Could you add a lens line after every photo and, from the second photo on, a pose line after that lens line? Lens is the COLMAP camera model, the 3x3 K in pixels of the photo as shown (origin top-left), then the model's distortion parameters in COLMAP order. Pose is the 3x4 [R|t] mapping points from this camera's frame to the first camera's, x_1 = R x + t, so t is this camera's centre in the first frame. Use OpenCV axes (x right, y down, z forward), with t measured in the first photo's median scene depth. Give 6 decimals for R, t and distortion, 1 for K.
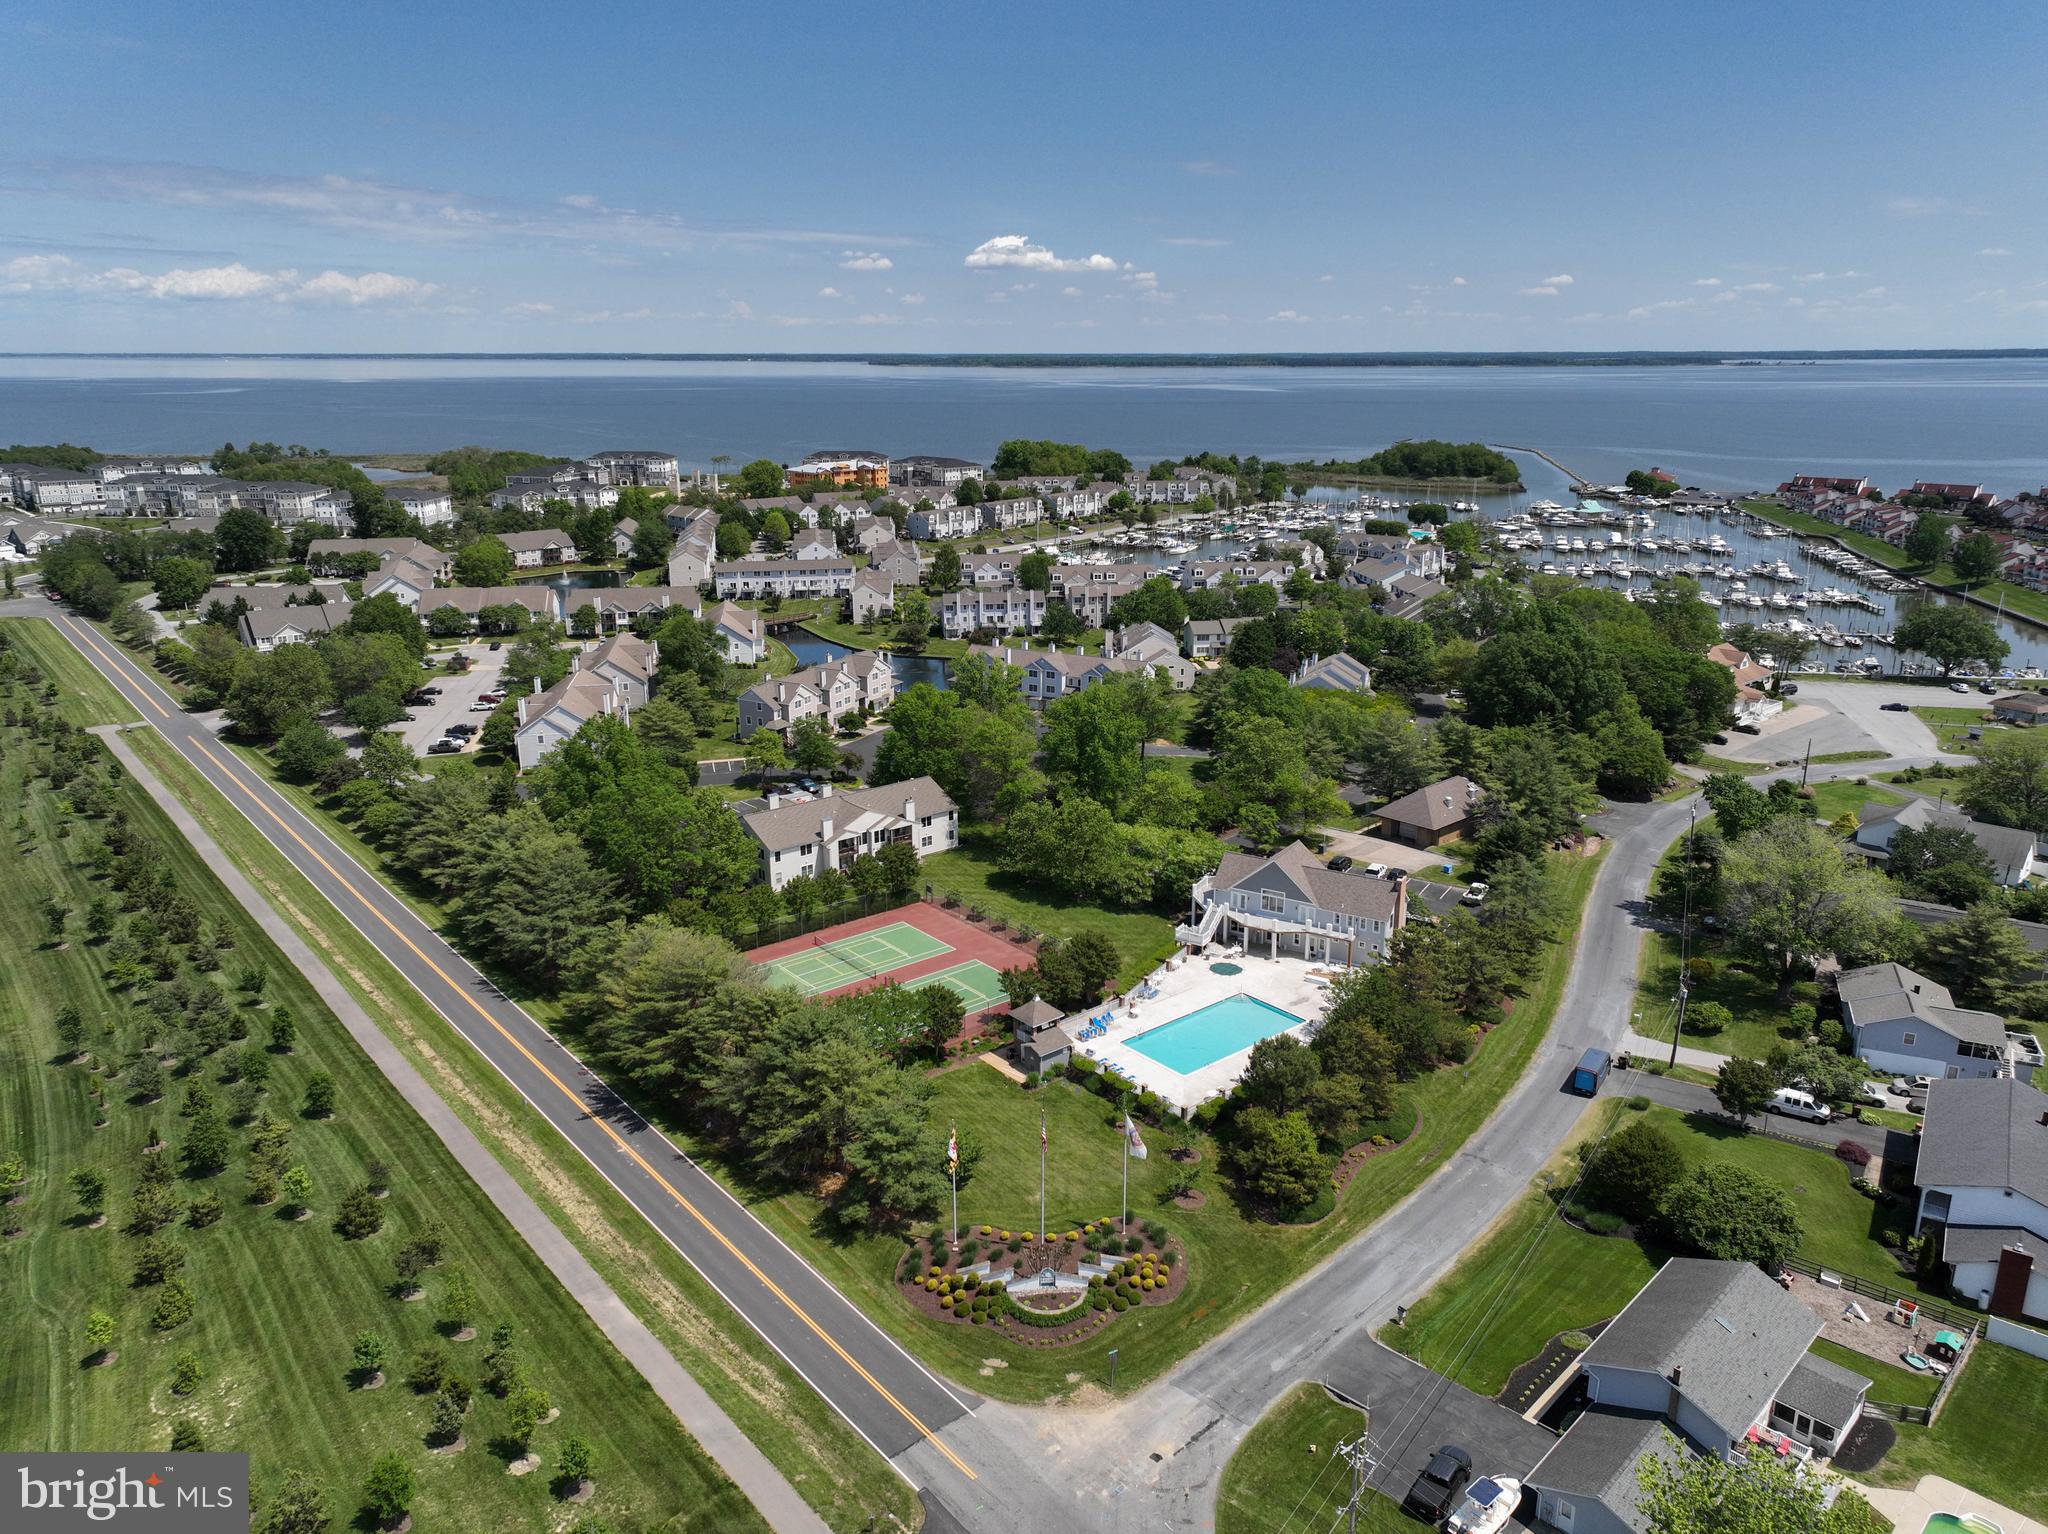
lens RADIAL K [[1441.8, 0, 1030.3], [0, 1441.8, 754.4], [0, 0, 1]] dist [0.002515, 0.015260]
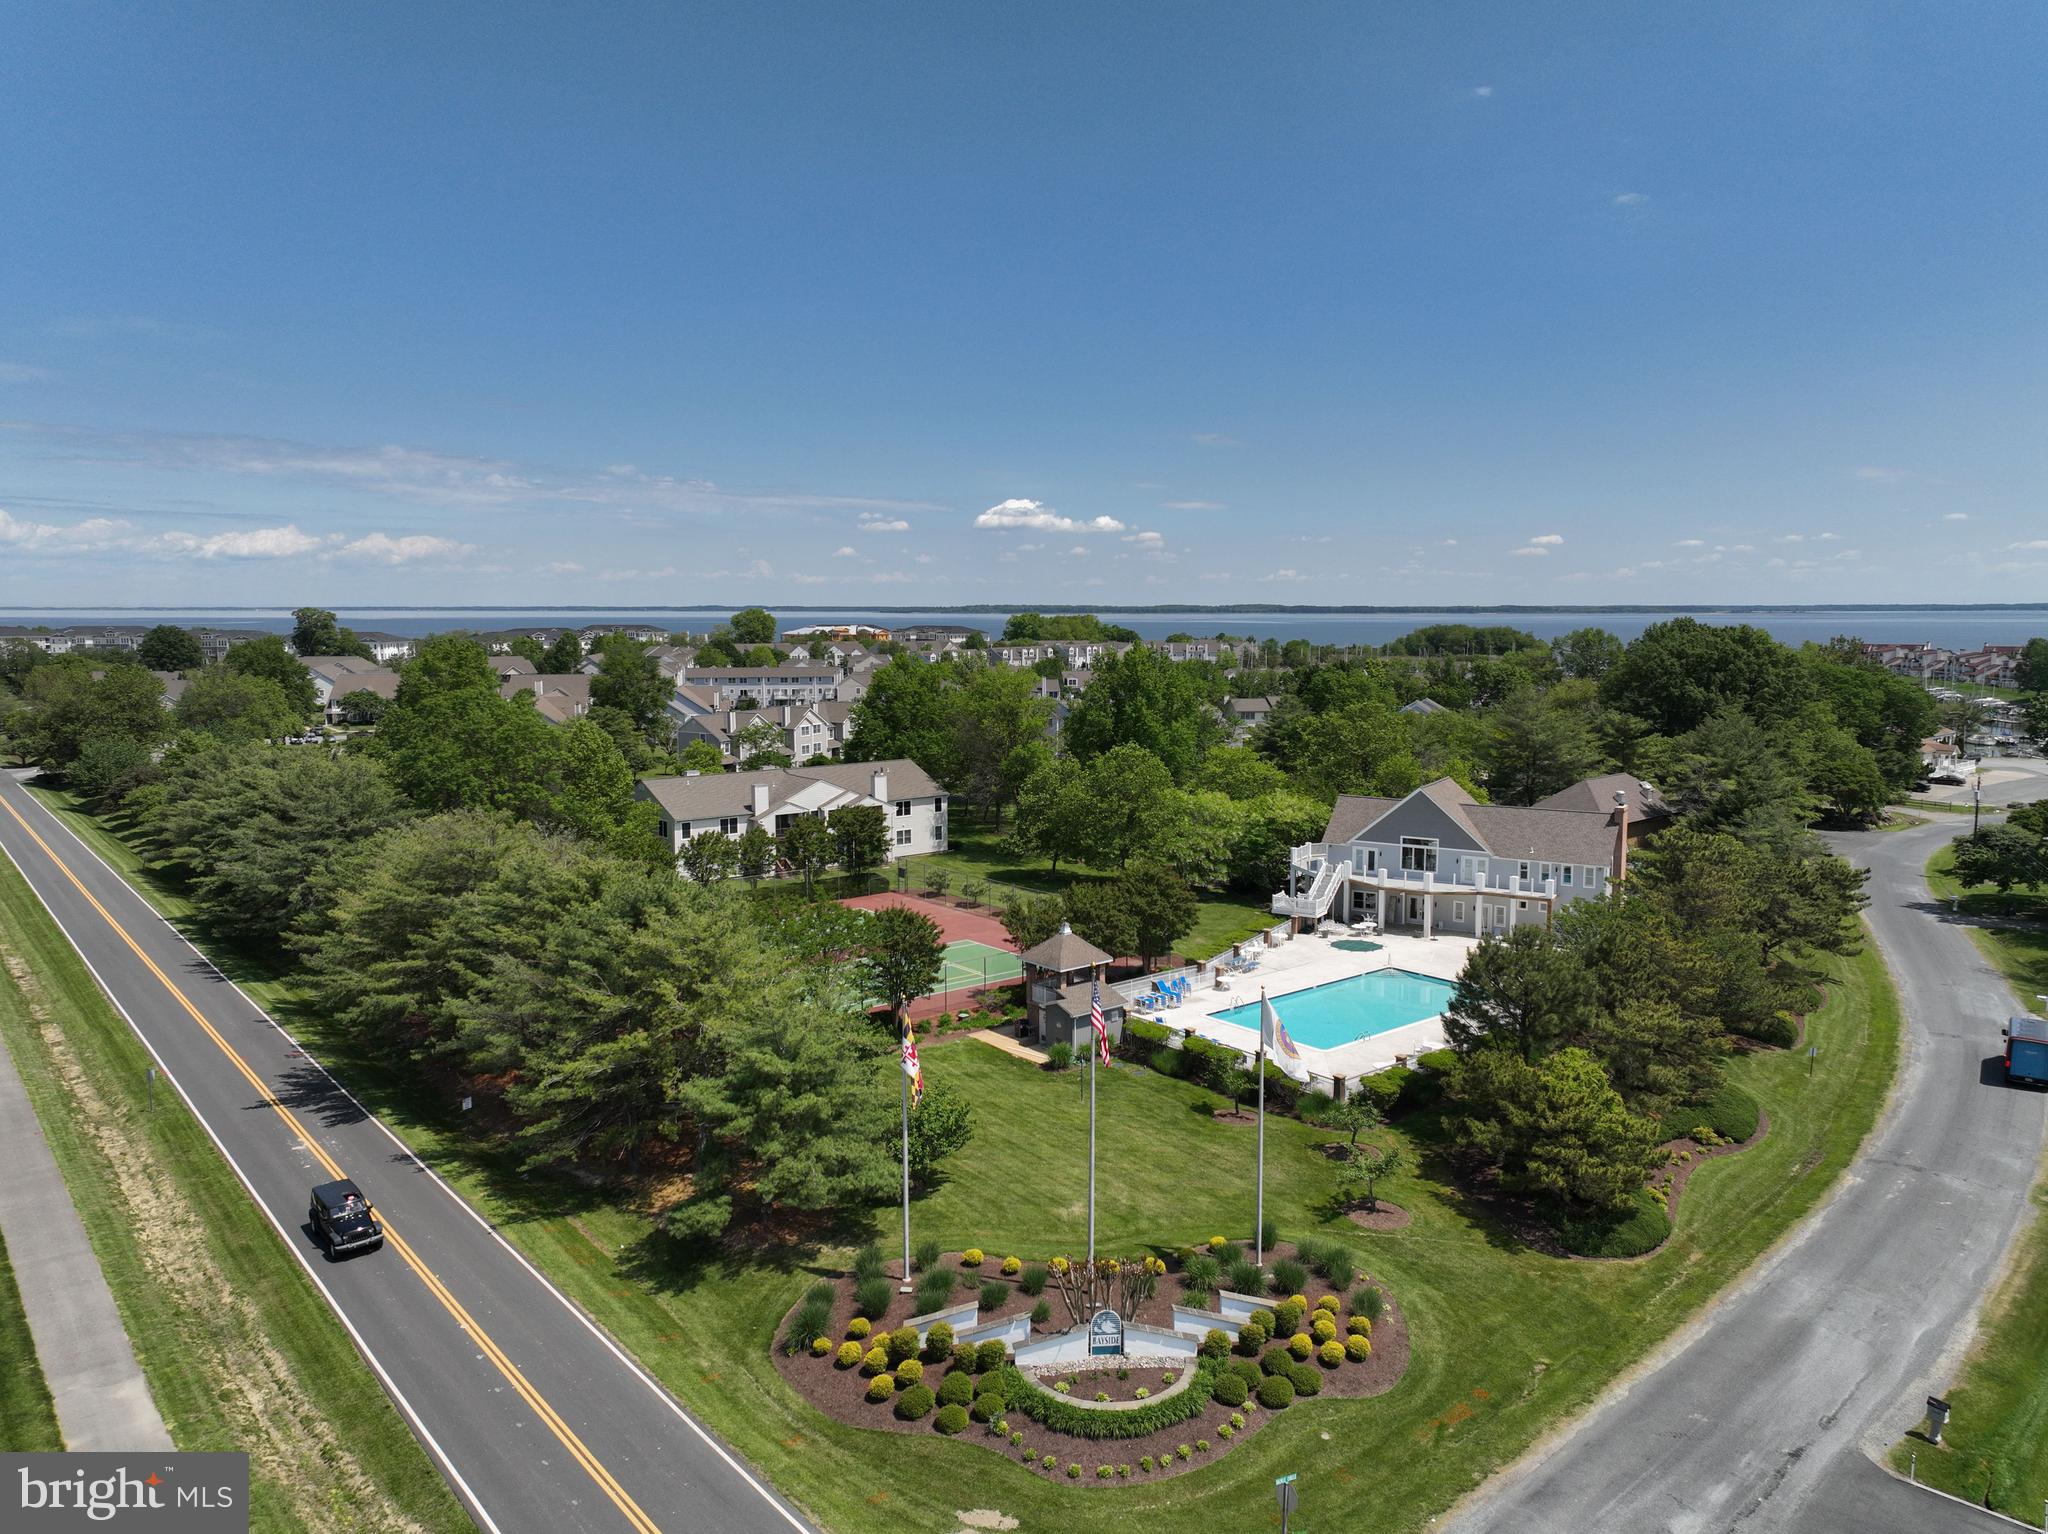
lens RADIAL K [[1441.8, 0, 1028.0], [0, 1441.8, 759.4], [0, 0, 1]] dist [0.002515, 0.015260]
pose [[0.999975, 0.000856, -0.006966, -0.007152], [-0.001996, 0.986232, -0.165357, 0.198586], [0.006729, 0.165367, 0.986209, 0.402492]]
